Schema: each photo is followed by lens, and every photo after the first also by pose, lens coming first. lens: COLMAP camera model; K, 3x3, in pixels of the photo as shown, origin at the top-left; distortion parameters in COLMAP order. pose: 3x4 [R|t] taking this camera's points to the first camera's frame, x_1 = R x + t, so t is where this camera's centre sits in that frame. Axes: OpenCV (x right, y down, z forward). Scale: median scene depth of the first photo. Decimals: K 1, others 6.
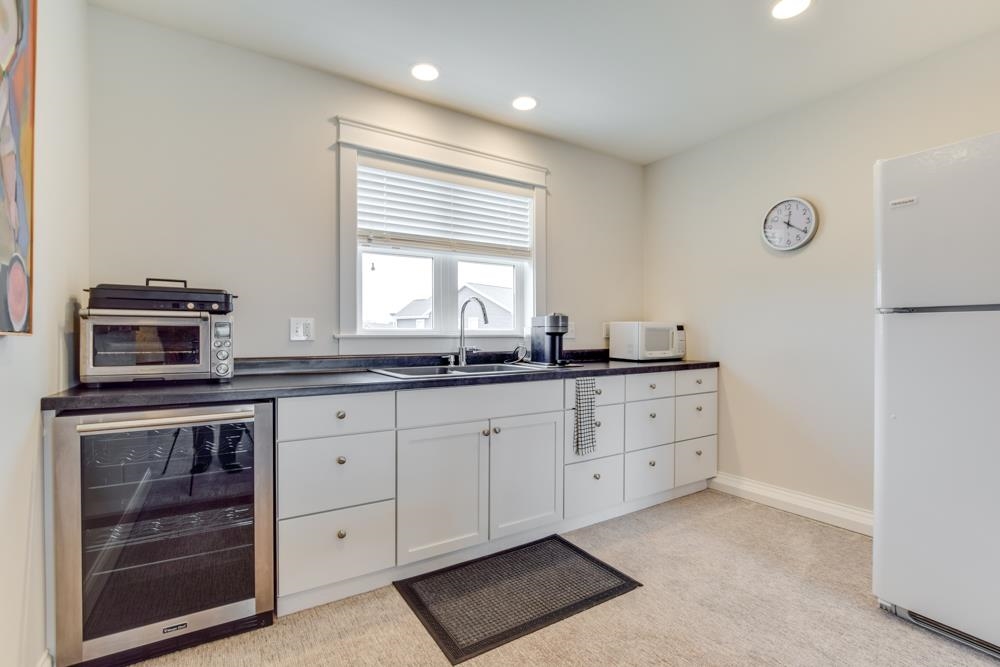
lens RADIAL K [[451.1, 0, 500.0], [0, 451.1, 333.5], [0, 0, 1]] dist [-0.031164, 0.007913]
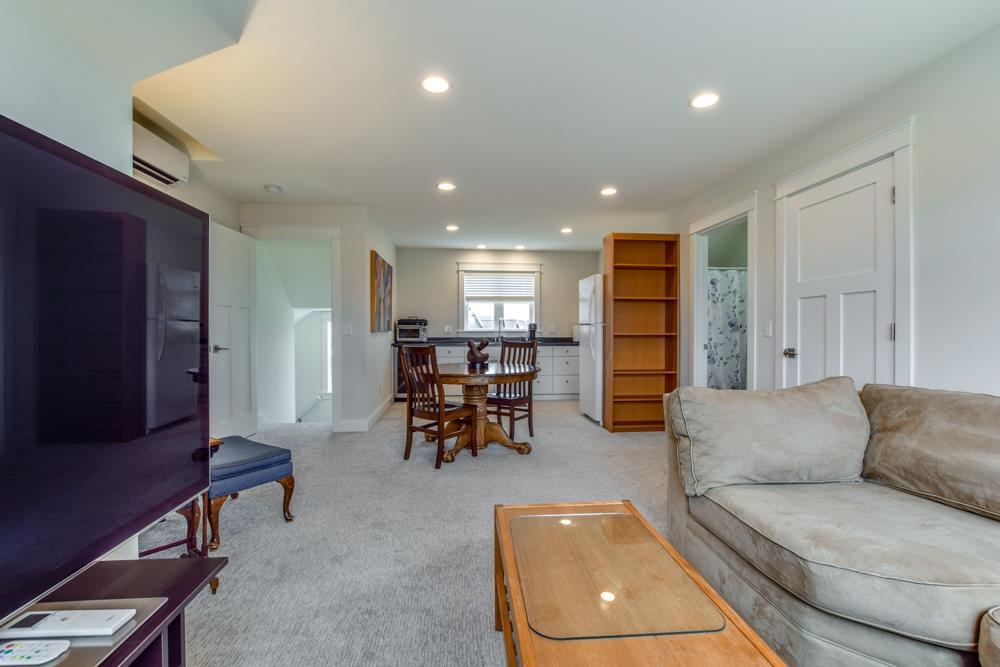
lens RADIAL K [[410.7, 0, 500.0], [0, 410.7, 333.5], [0, 0, 1]] dist [-0.024487, -0.000124]
pose [[0.894420, 0.007063, -0.447173, 1.153763], [-0.002392, 0.999937, 0.011009, -0.011511], [0.447222, -0.008777, 0.894380, -1.406672]]
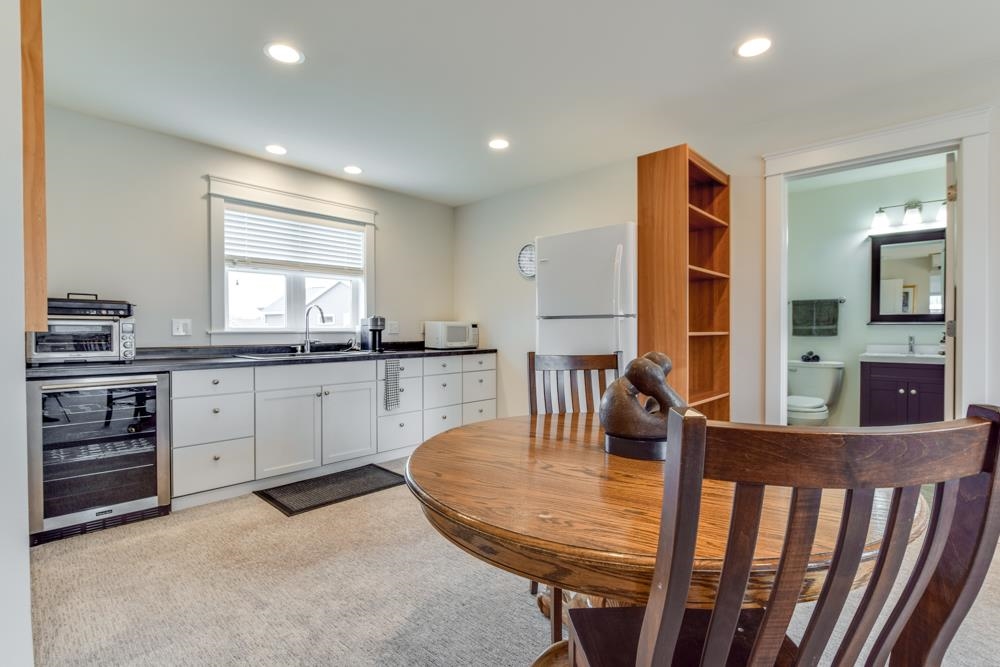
lens RADIAL K [[451.1, 0, 500.0], [0, 451.1, 333.5], [0, 0, 1]] dist [-0.031164, 0.007913]
pose [[0.966858, -0.003518, 0.255290, 0.152754], [0.001481, 0.999966, 0.008169, -0.000261], [-0.255310, -0.007520, 0.966830, -0.552431]]
